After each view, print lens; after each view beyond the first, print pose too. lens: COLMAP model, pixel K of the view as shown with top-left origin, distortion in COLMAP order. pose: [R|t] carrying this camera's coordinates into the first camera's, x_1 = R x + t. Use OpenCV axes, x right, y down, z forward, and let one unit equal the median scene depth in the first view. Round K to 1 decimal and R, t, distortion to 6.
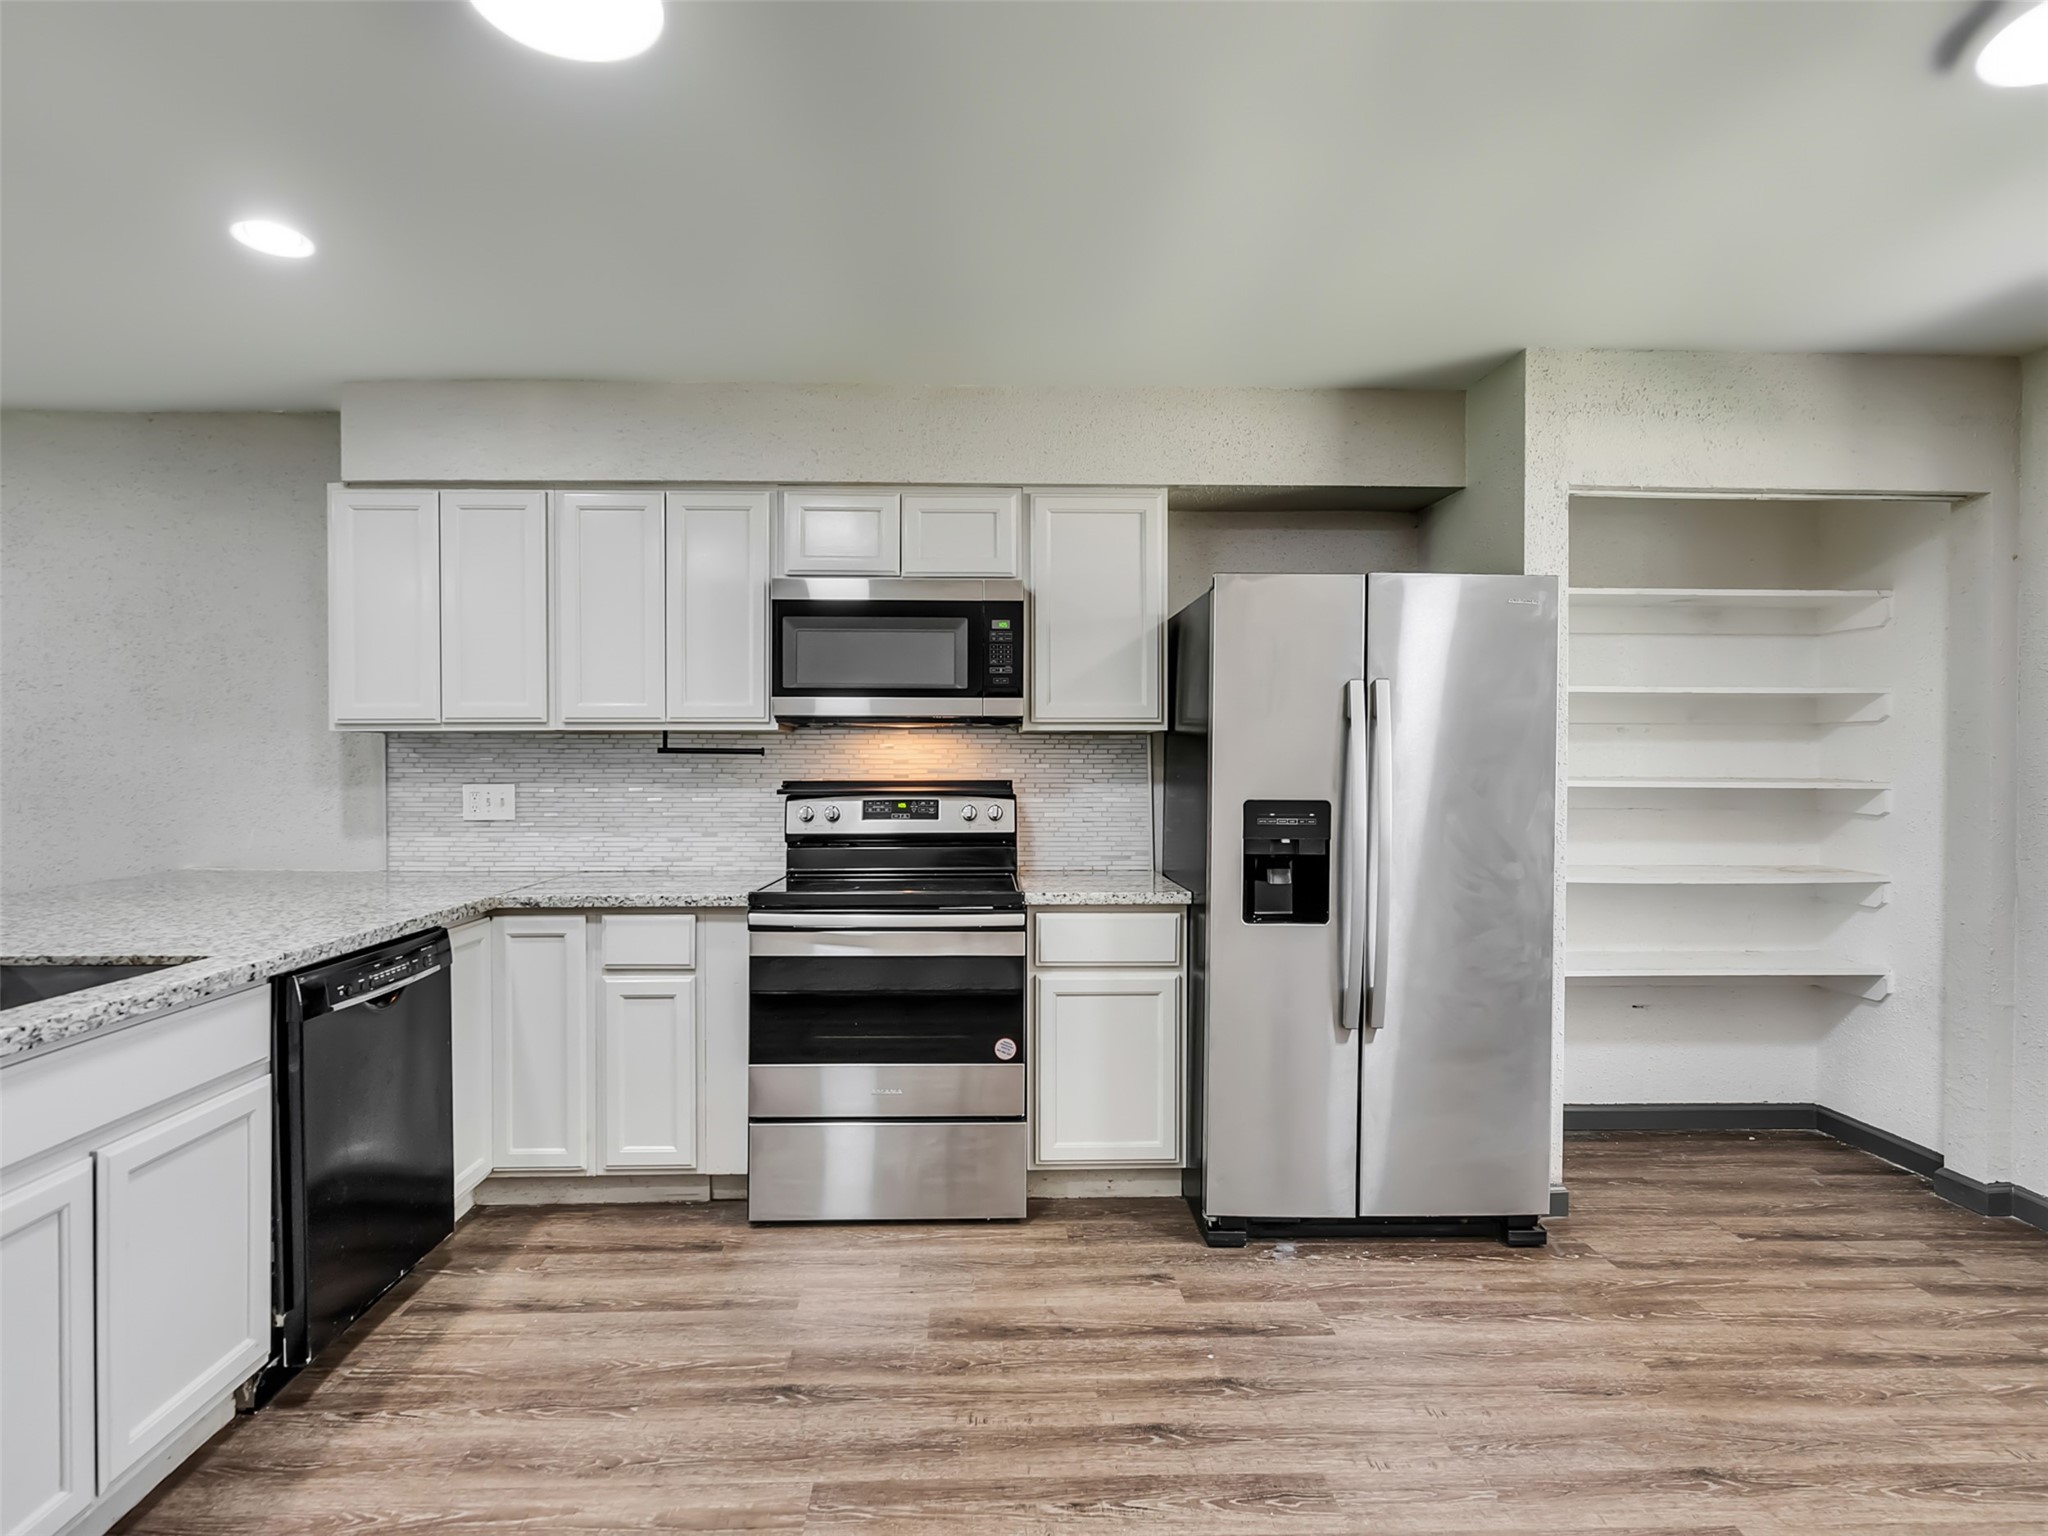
lens RADIAL K [[1044.6, 0, 1012.4], [0, 1044.6, 763.8], [0, 0, 1]] dist [-0.004651, 0.003394]
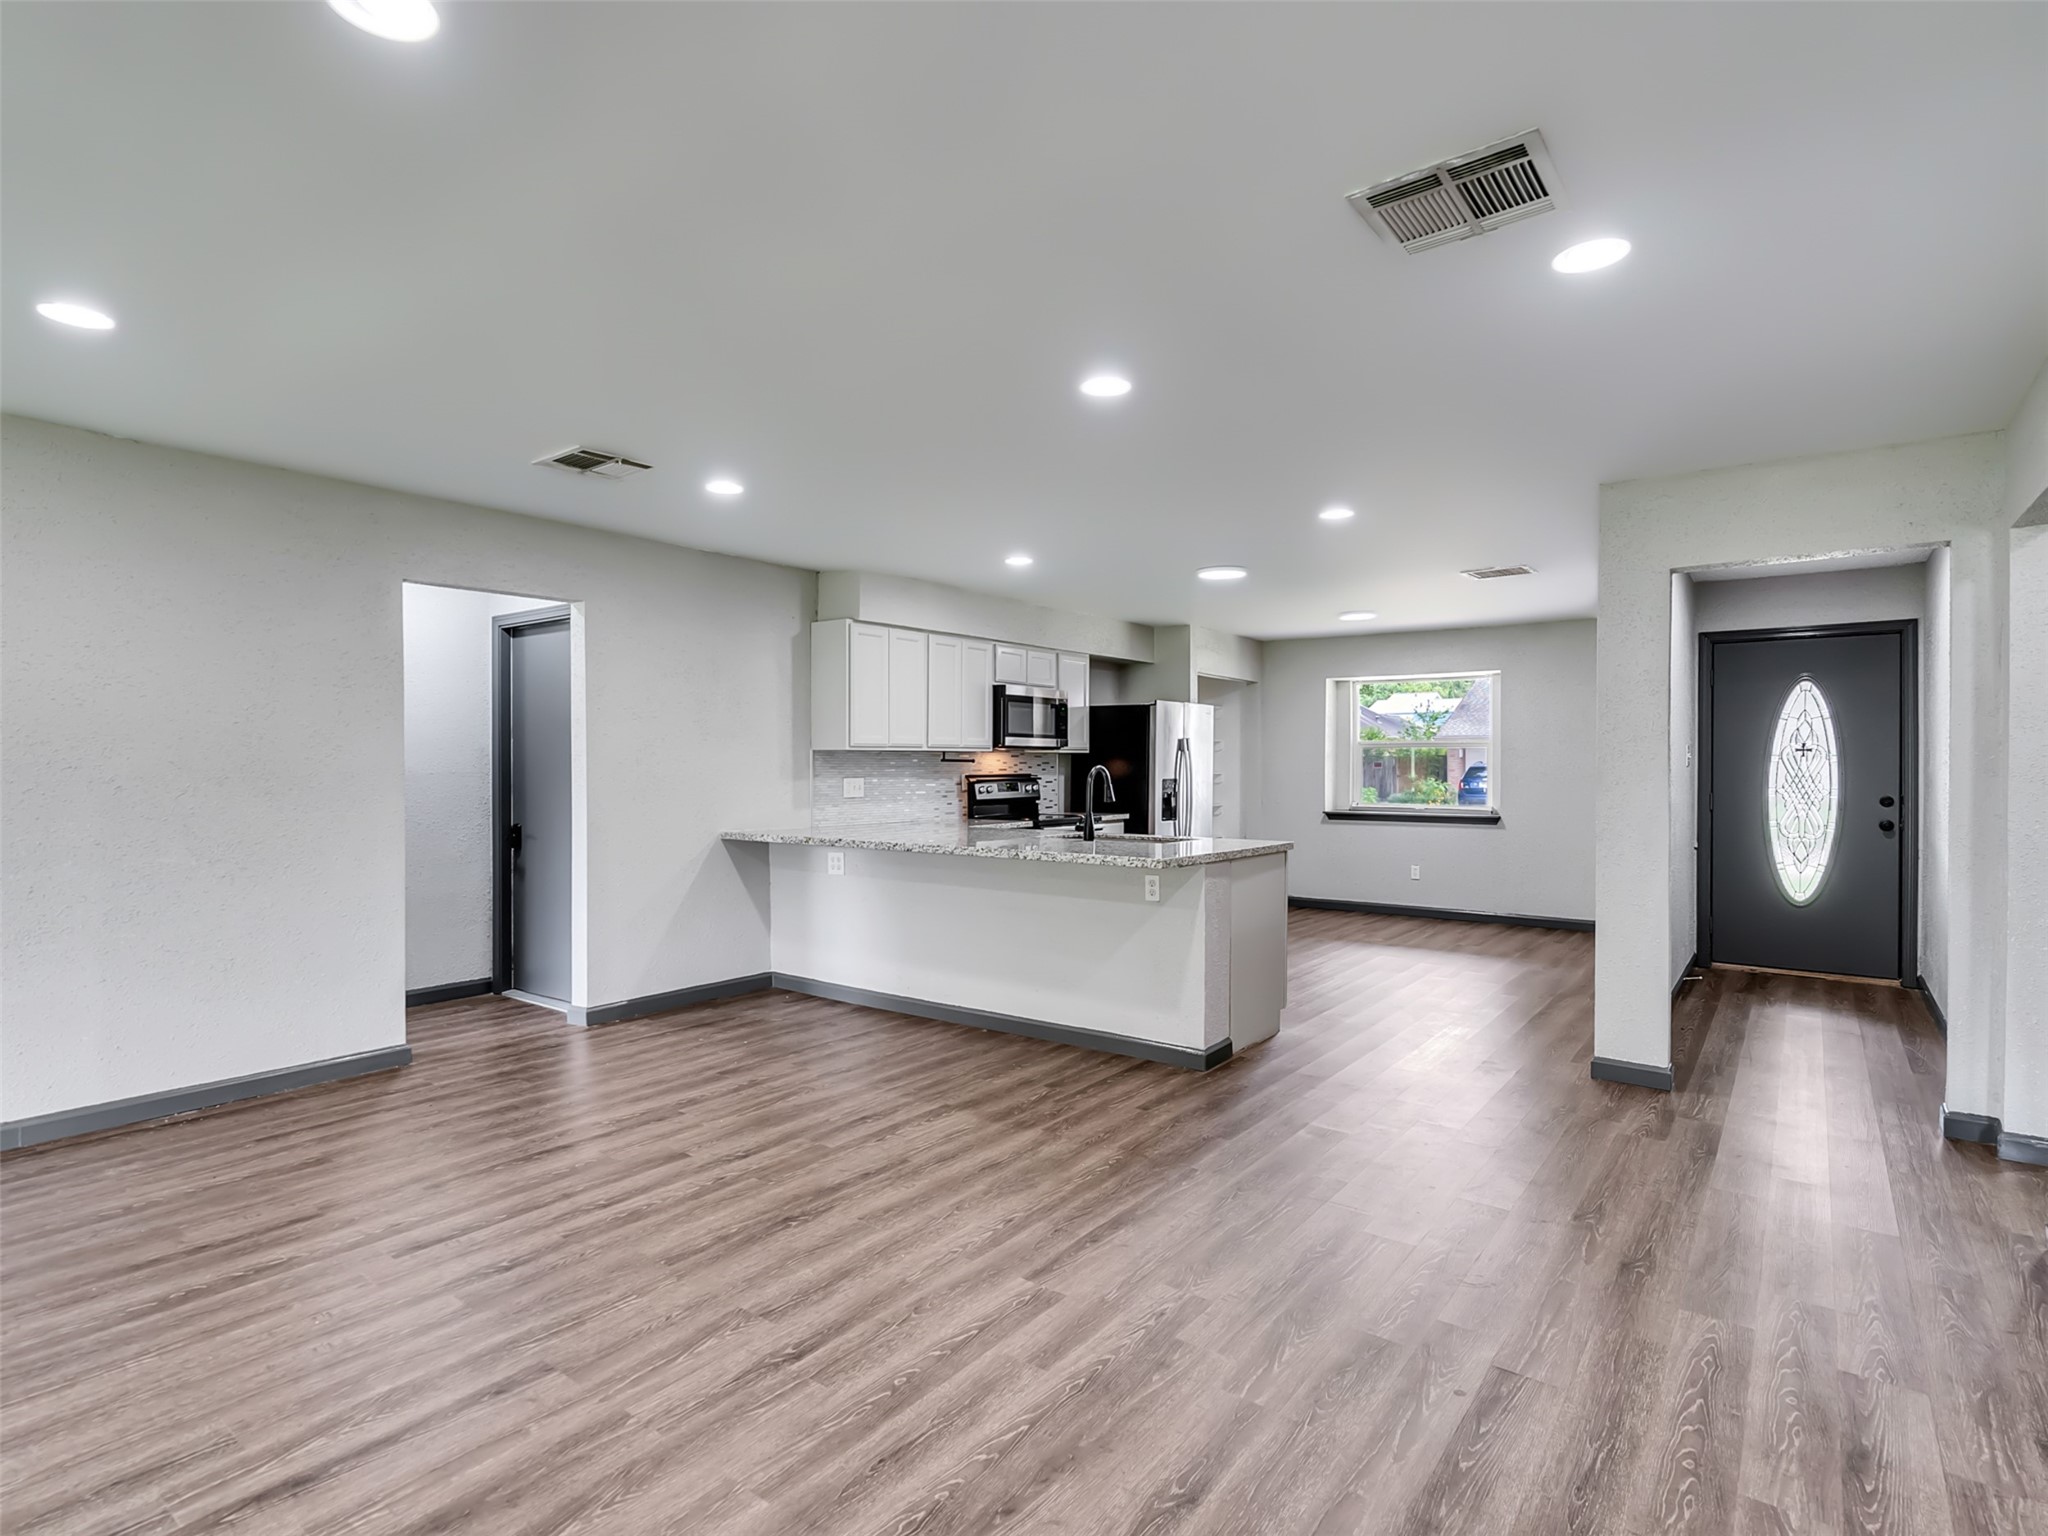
lens RADIAL K [[1044.6, 0, 1005.4], [0, 1044.6, 771.3], [0, 0, 1]] dist [-0.004651, 0.003394]
pose [[0.635217, -0.005782, 0.772312, -1.922258], [0.000205, 0.999973, 0.007317, -0.006506], [-0.772333, -0.004490, 0.635202, -0.423020]]
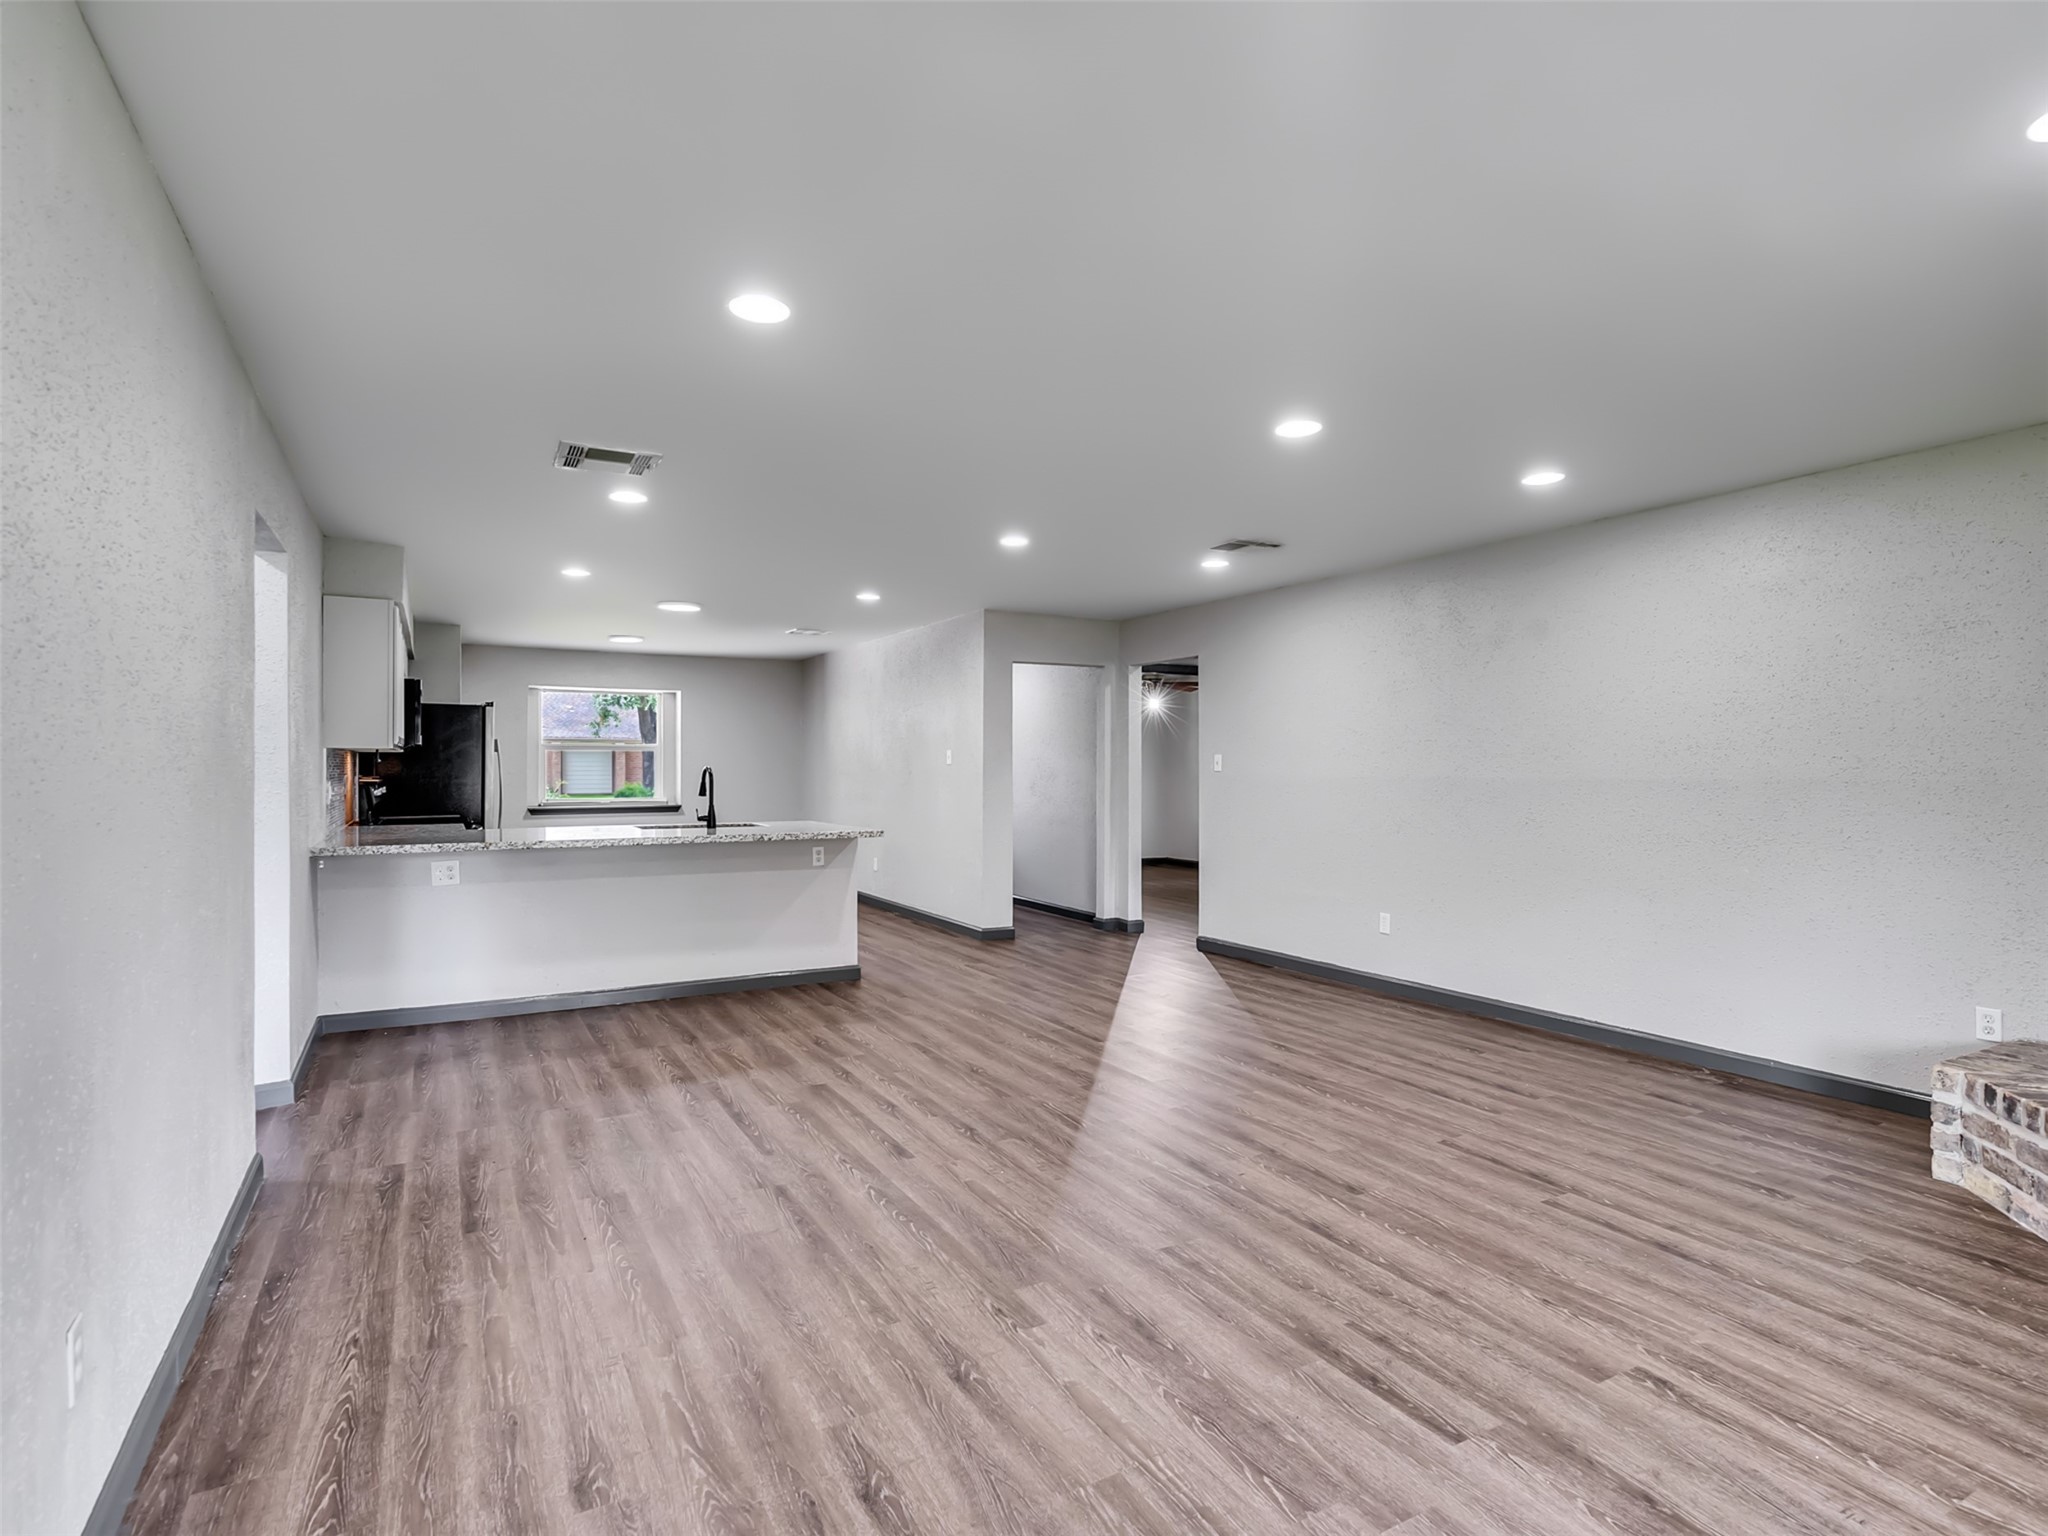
lens RADIAL K [[1044.6, 0, 1001.4], [0, 1044.6, 770.3], [0, 0, 1]] dist [-0.004651, 0.003394]
pose [[-0.449838, -0.006259, 0.893088, -2.567500], [-0.002611, 0.999980, 0.005693, -0.008209], [-0.893106, 0.000229, -0.449846, 0.875537]]
